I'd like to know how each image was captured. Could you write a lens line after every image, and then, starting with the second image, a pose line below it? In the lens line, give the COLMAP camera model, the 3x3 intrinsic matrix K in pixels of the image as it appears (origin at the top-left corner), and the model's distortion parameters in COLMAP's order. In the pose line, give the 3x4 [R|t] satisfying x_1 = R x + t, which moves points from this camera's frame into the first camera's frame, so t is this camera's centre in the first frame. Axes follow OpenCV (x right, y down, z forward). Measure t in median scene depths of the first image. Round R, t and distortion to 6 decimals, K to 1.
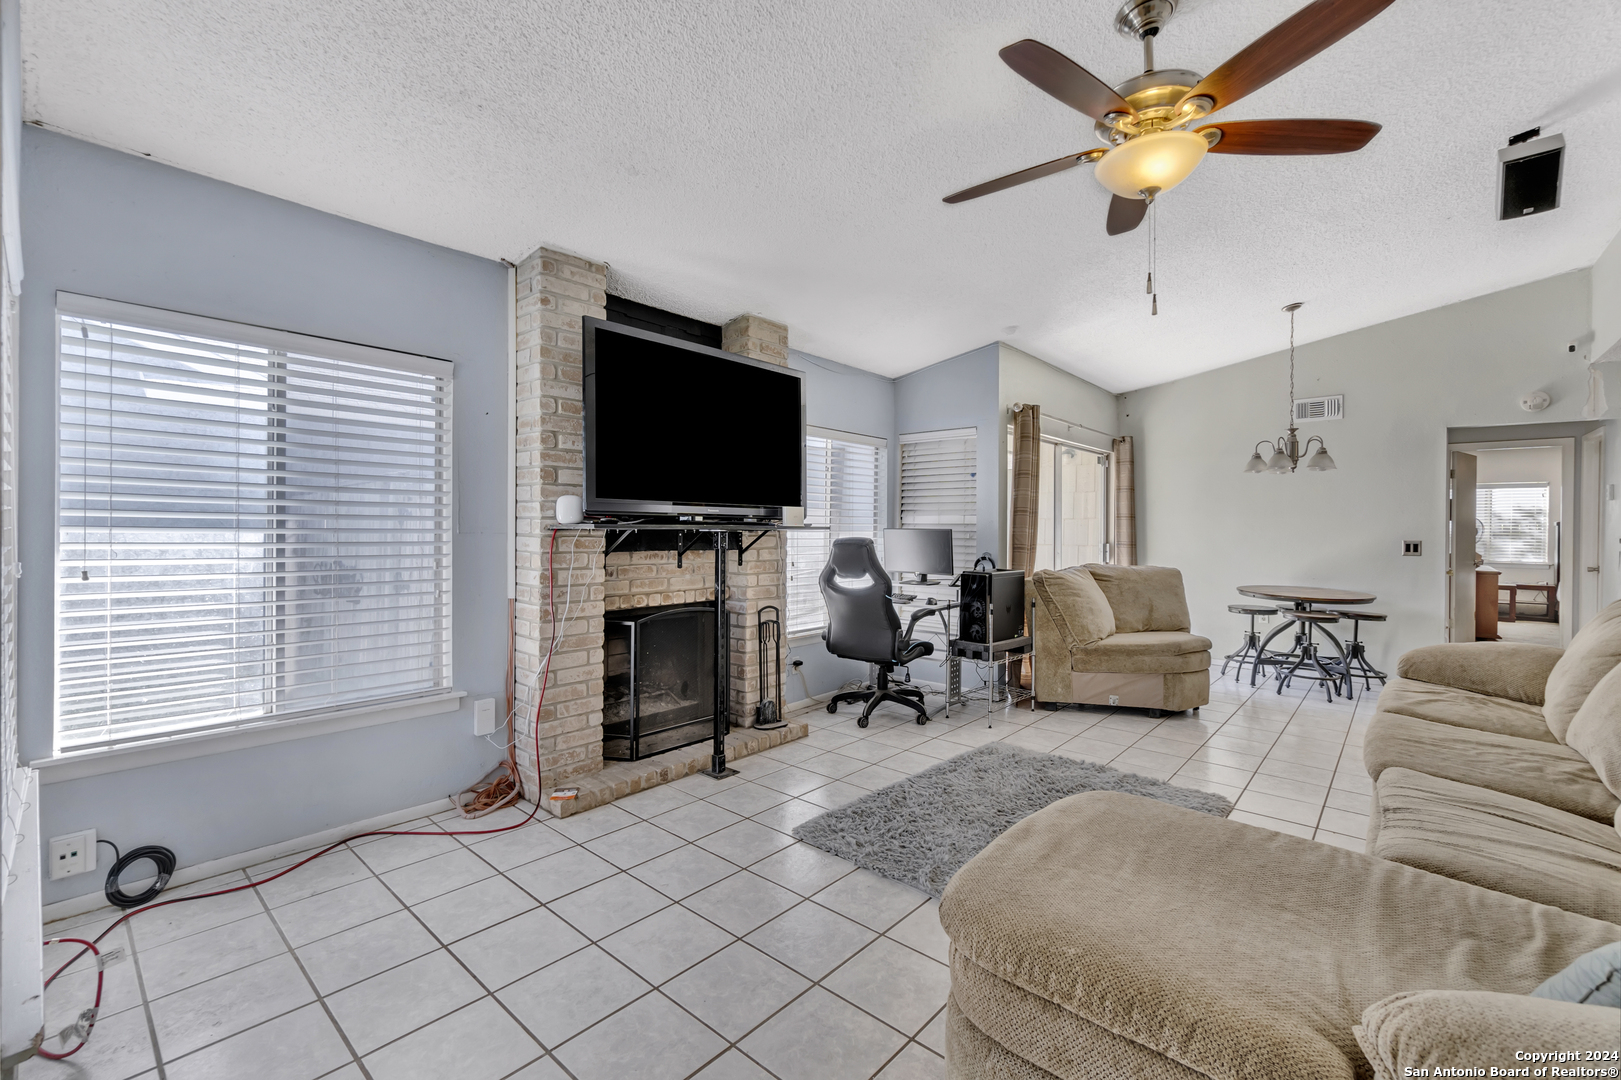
lens RADIAL K [[654.4, 0, 810.5], [0, 654.4, 540.0], [0, 0, 1]] dist [-0.000903, -0.000143]
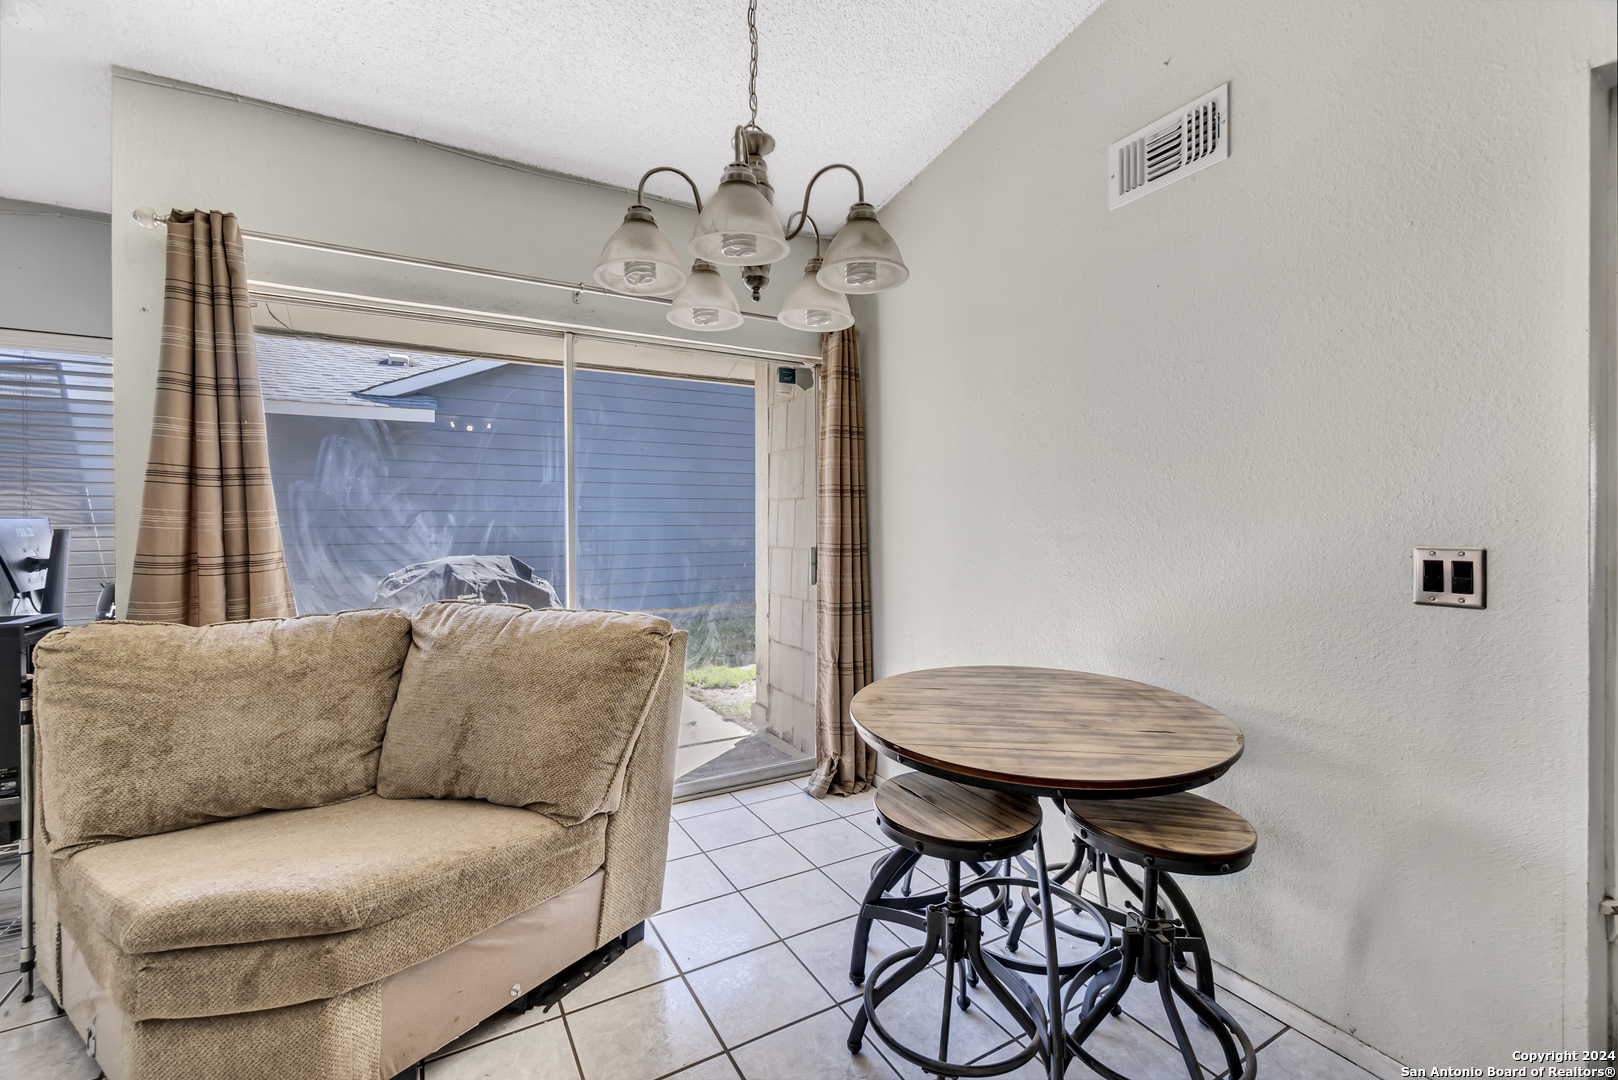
lens RADIAL K [[687.8, 0, 812.6], [0, 687.8, 522.3], [0, 0, 1]] dist [0.001043, 0.000265]
pose [[0.956020, -0.003392, -0.293282, 1.099249], [0.000308, 0.999944, -0.010562, -0.011842], [0.293302, 0.010007, 0.955968, 0.947202]]
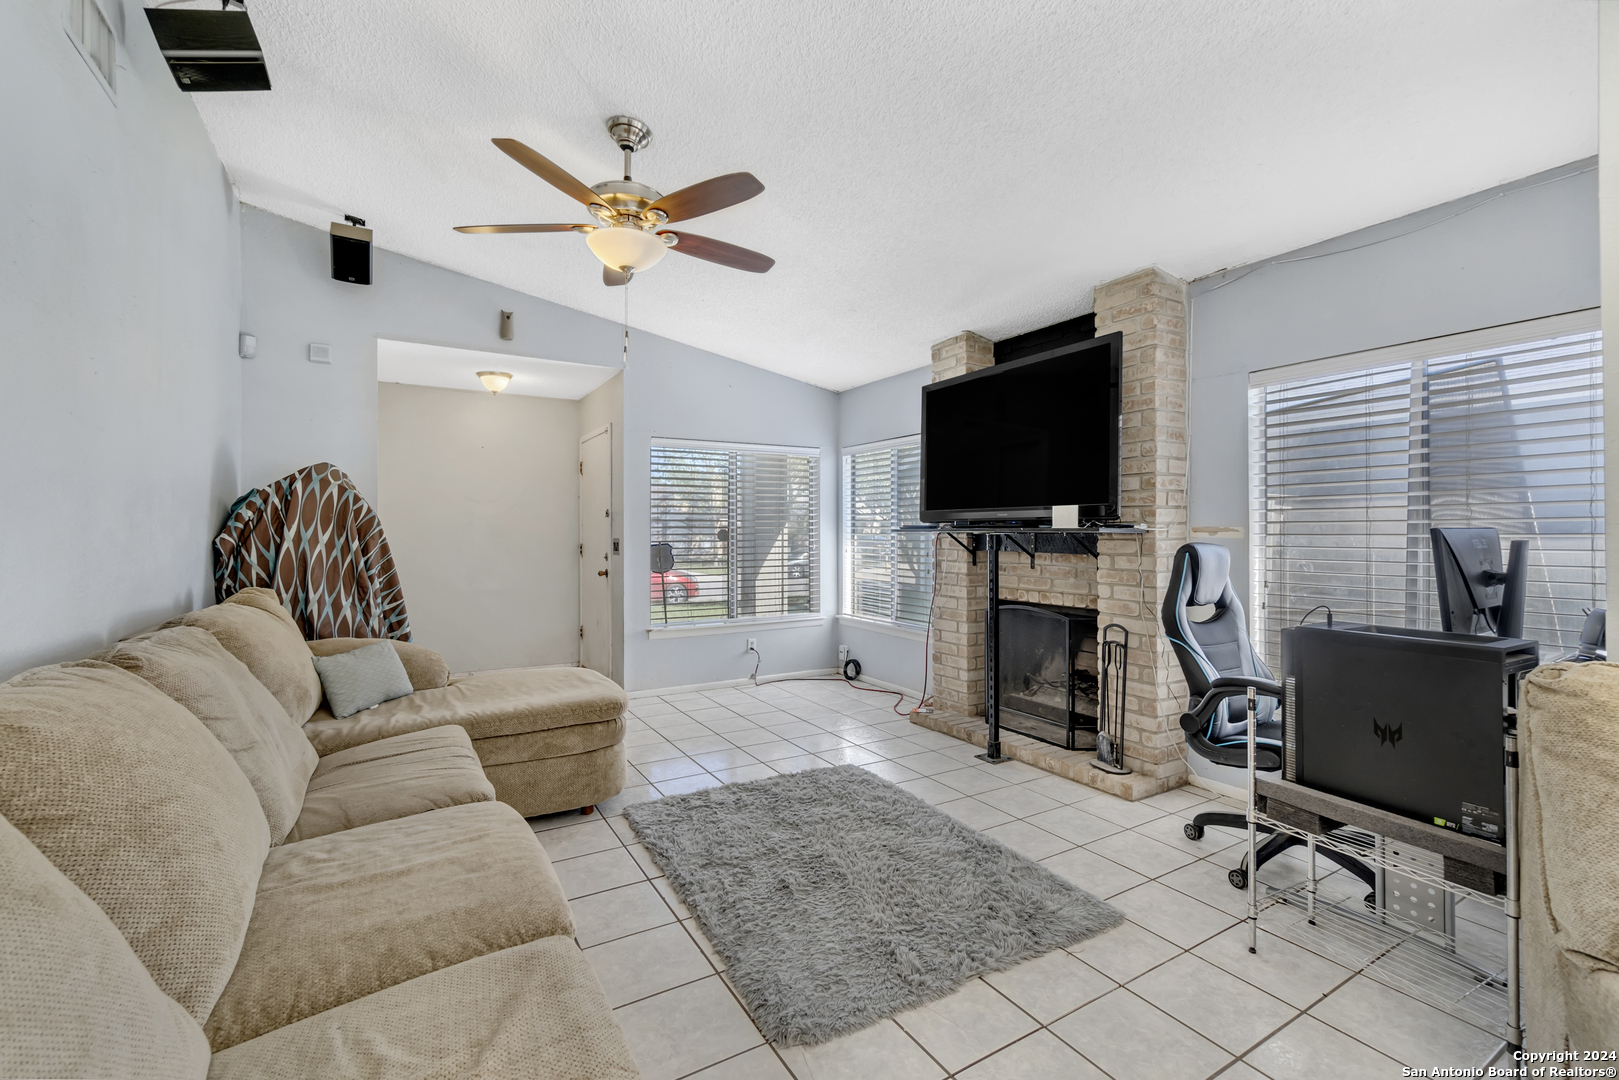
lens RADIAL K [[694.6, 0, 809.5], [0, 694.6, 540.0], [0, 0, 1]] dist [-0.000711, -0.000148]
pose [[-0.279141, 0.007966, -0.960217, 0.972458], [-0.009743, 0.999891, 0.011127, -0.013002], [0.960201, 0.012462, -0.279033, 0.954850]]
